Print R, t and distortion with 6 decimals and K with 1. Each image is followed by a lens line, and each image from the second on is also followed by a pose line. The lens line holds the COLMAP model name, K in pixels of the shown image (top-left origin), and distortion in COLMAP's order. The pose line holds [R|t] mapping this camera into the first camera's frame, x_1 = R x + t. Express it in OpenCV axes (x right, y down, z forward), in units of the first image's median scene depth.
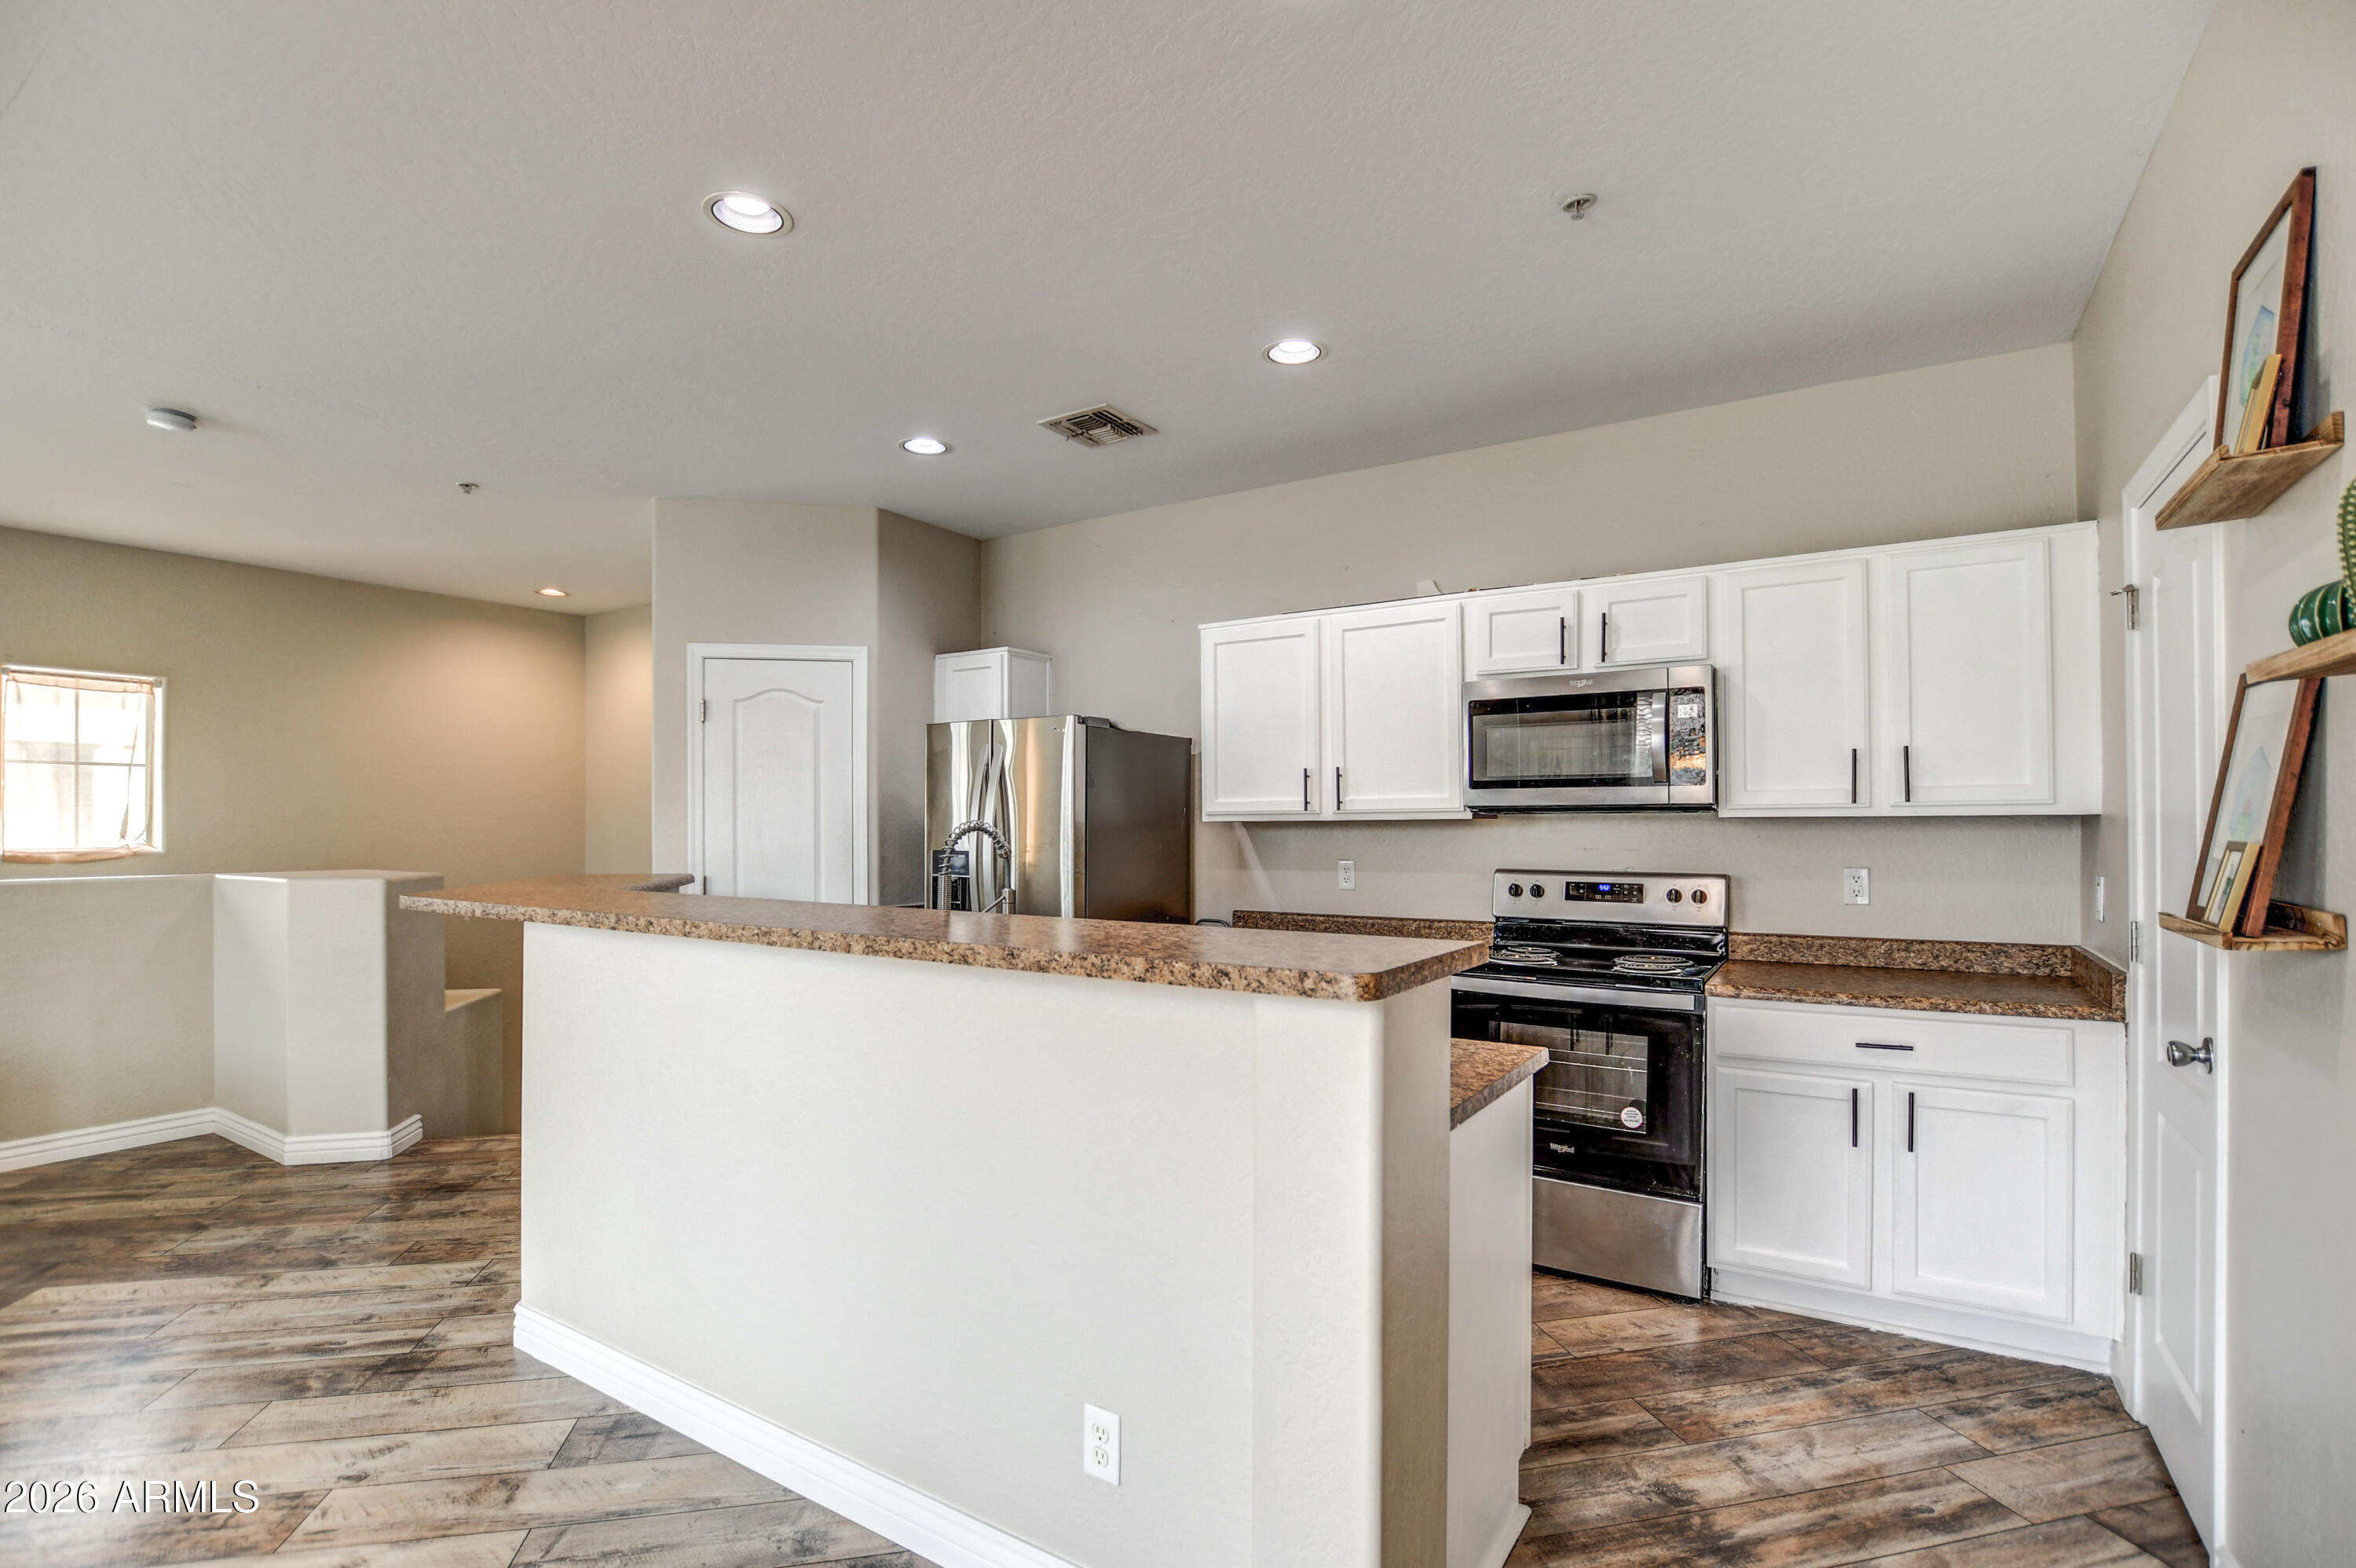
lens RADIAL K [[1077.3, 0, 1172.1], [0, 1077.3, 799.8], [0, 0, 1]] dist [-0.025635, 0.000405]
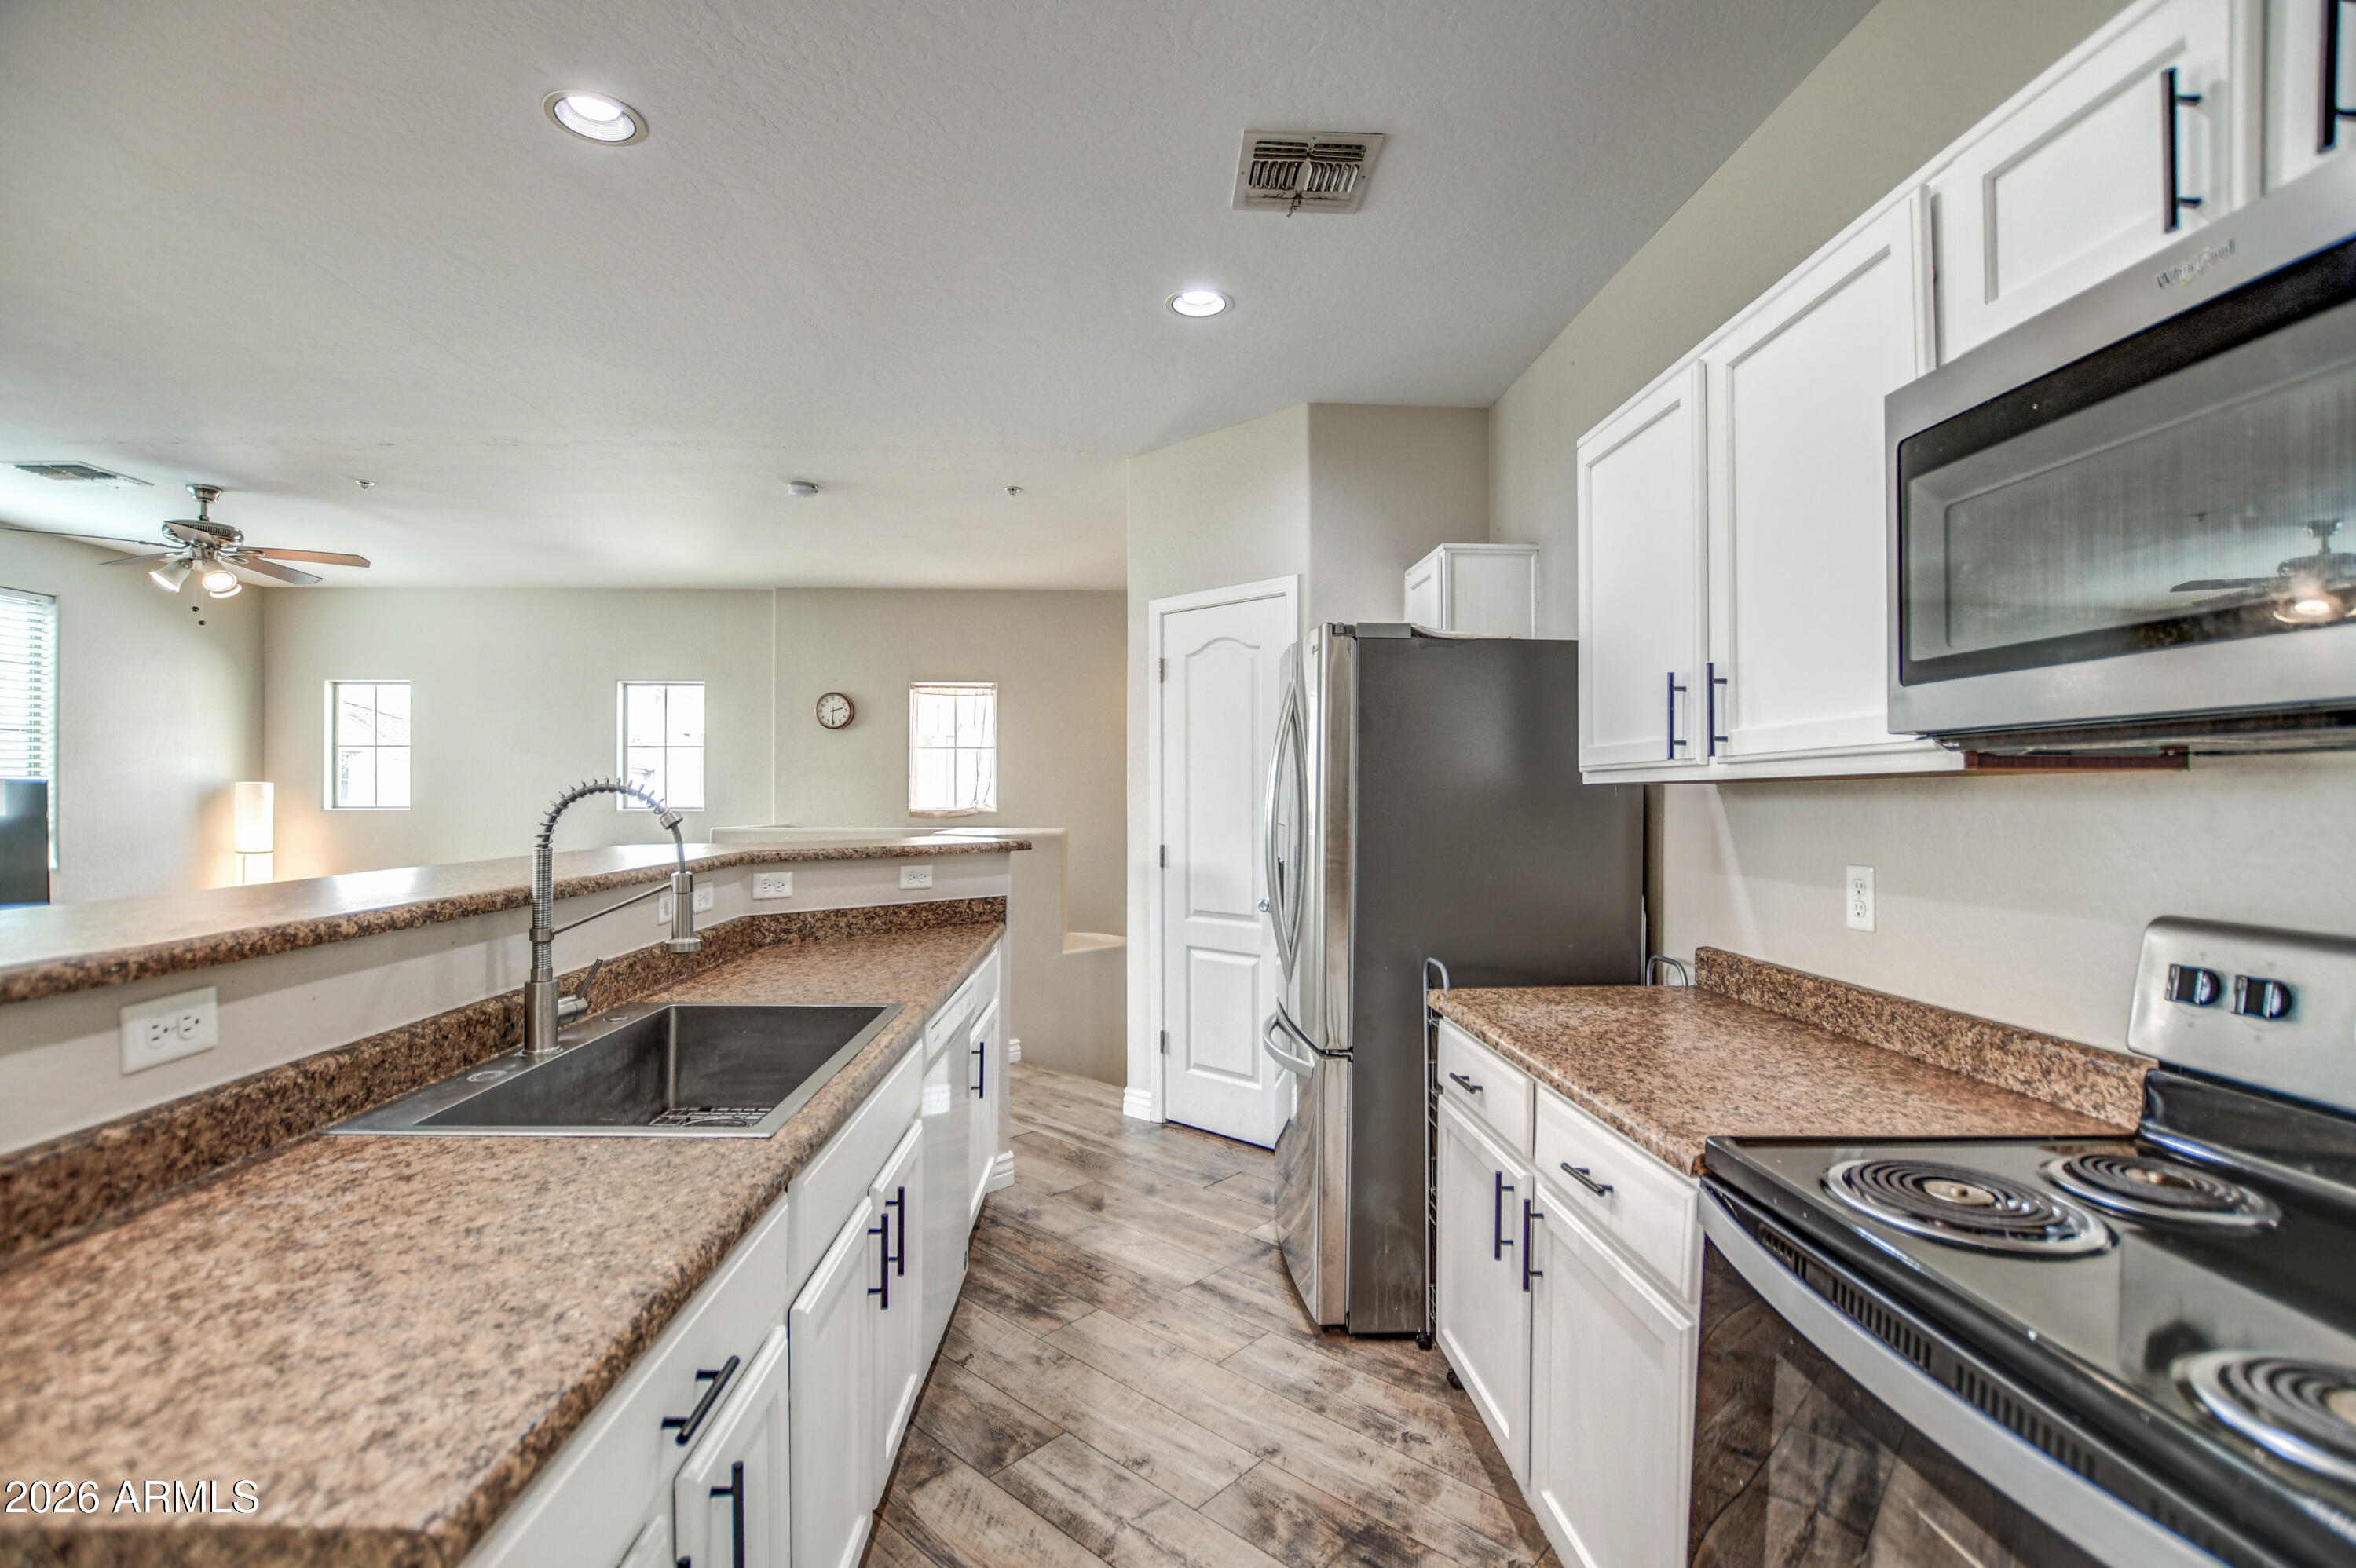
lens RADIAL K [[1050.8, 0, 1178.0], [0, 1050.8, 784.0], [0, 0, 1]] dist [-0.027505, 0.000204]
pose [[0.586791, -0.004368, -0.809727, 0.414198], [0.012589, 0.999914, 0.003729, 0.018409], [0.809641, -0.012382, 0.586795, 0.598193]]
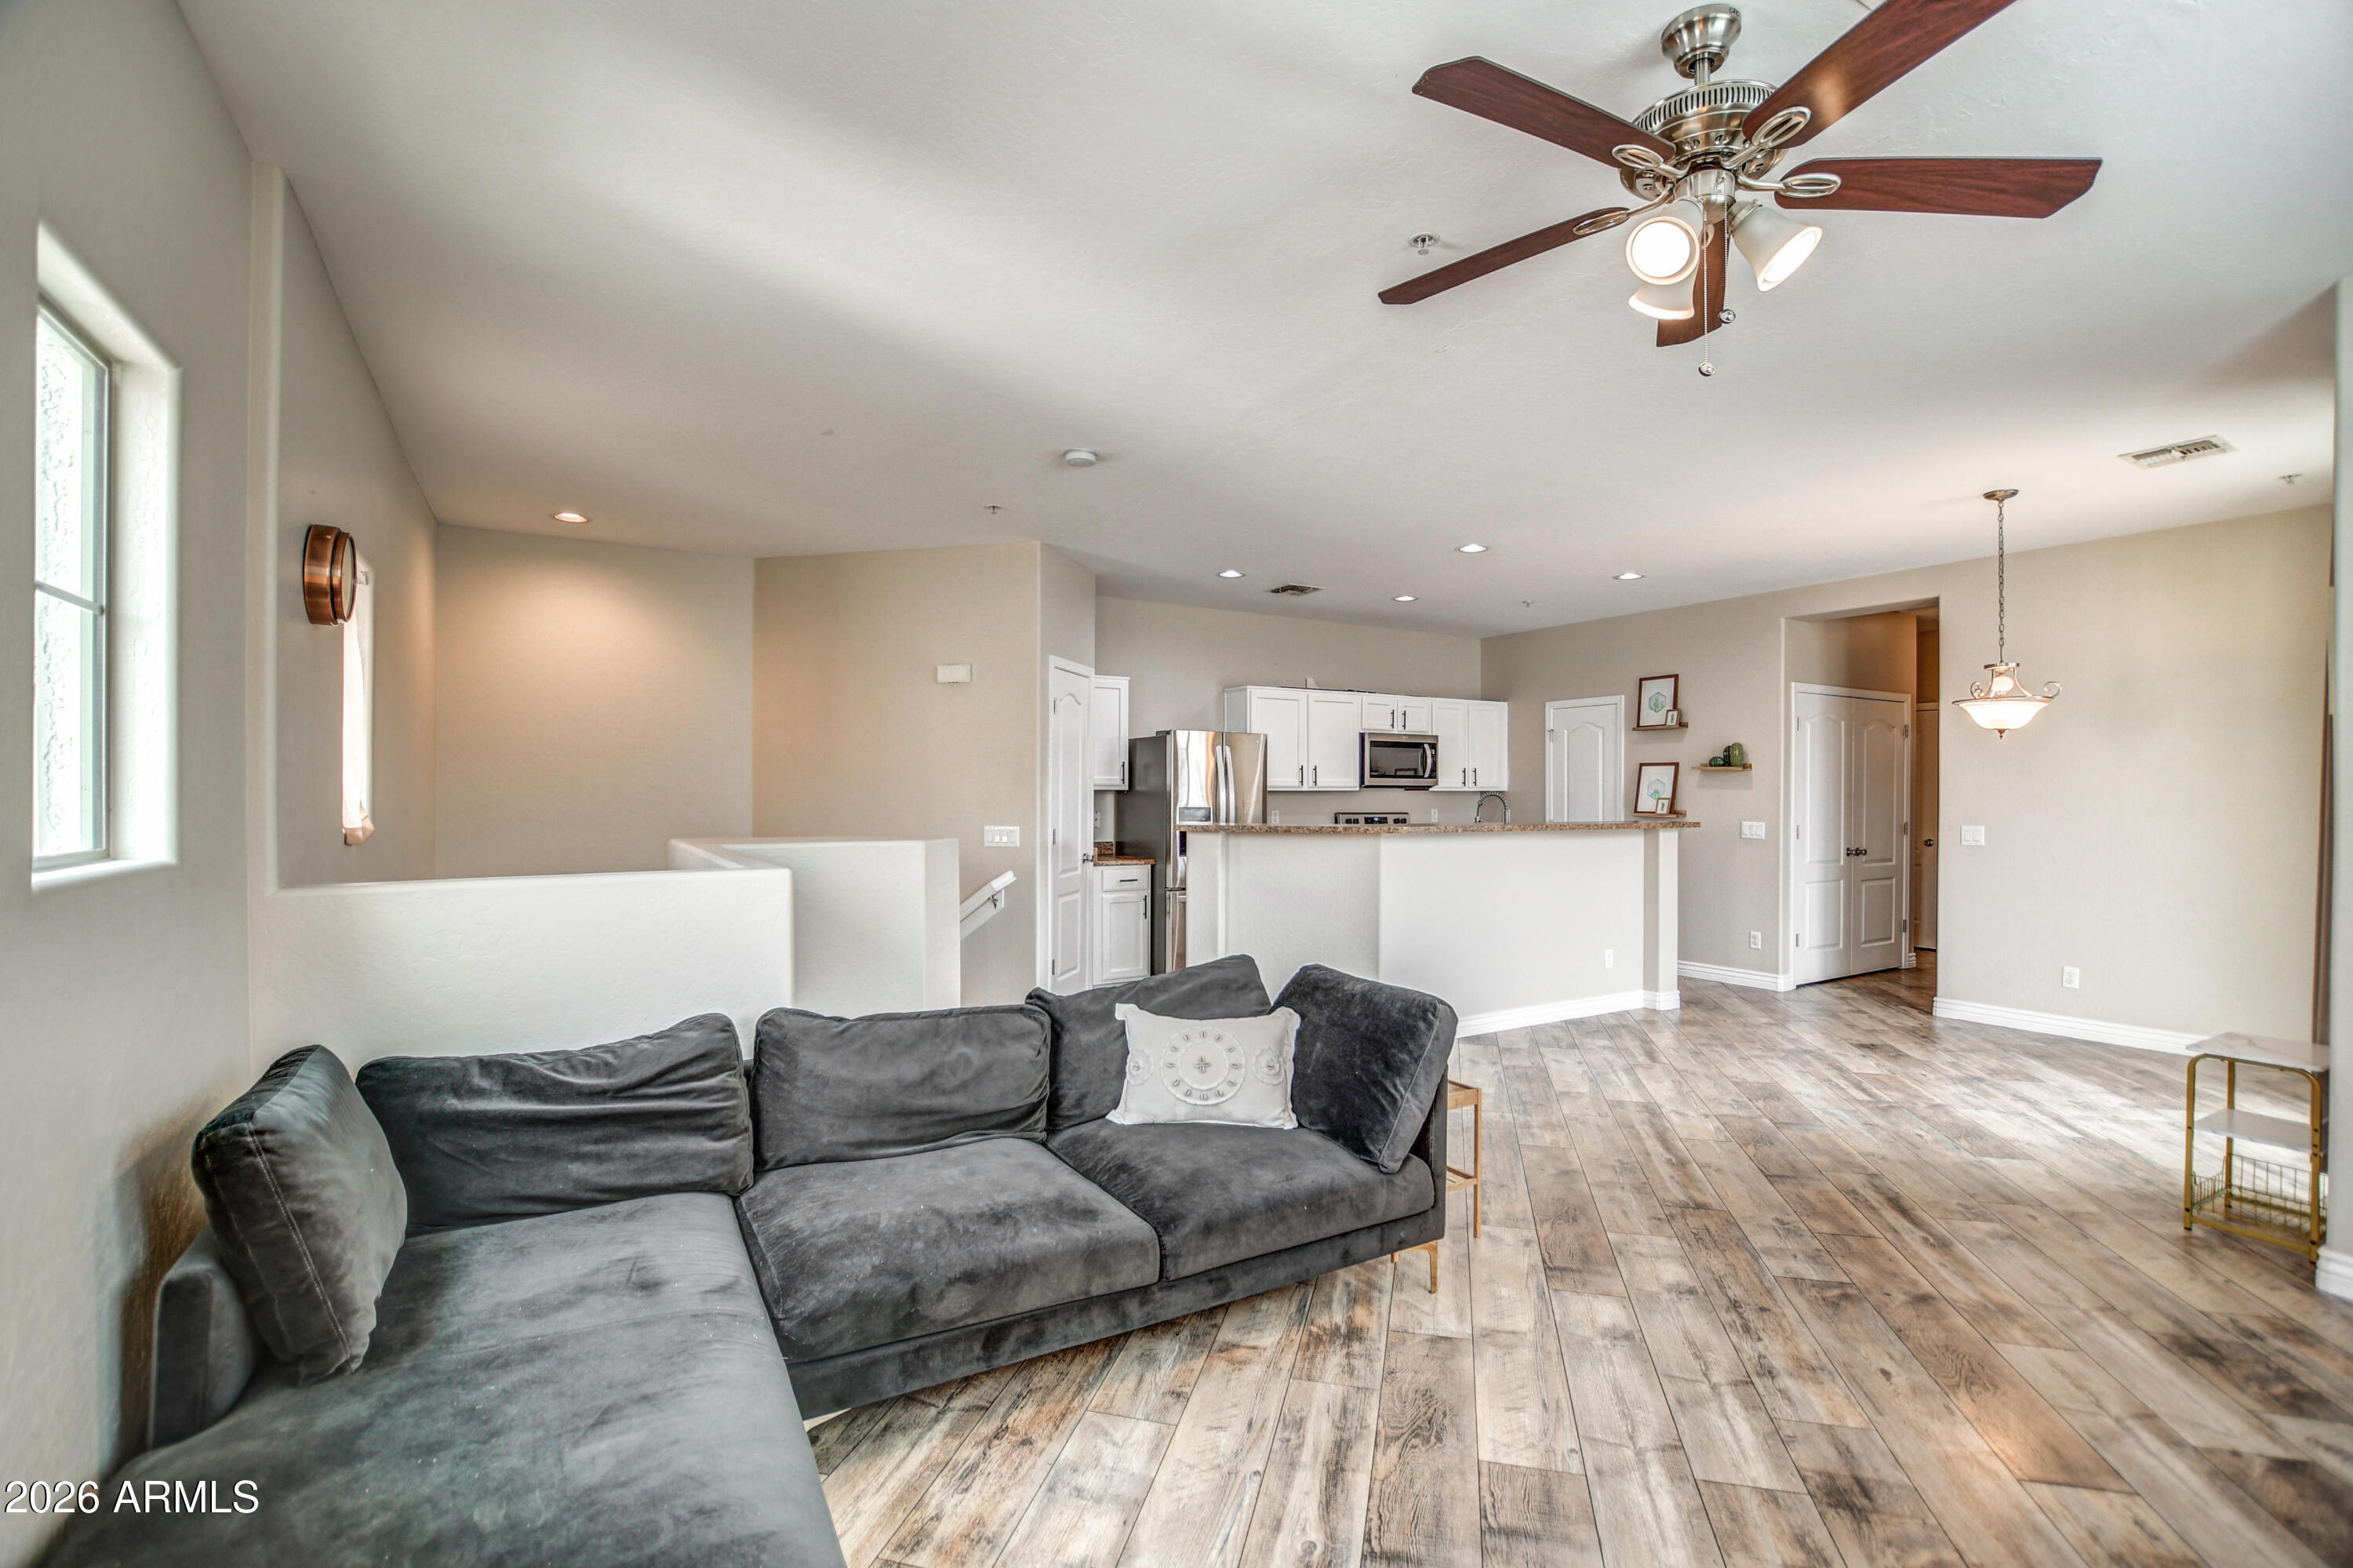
lens RADIAL K [[1049.6, 0, 1176.5], [0, 1049.6, 784.0], [0, 0, 1]] dist [-0.027505, 0.000204]
pose [[0.449693, 0.015044, 0.893057, -1.963471], [-0.022153, 0.999738, -0.005686, 0.023573], [-0.892909, -0.017227, 0.449908, 0.353308]]
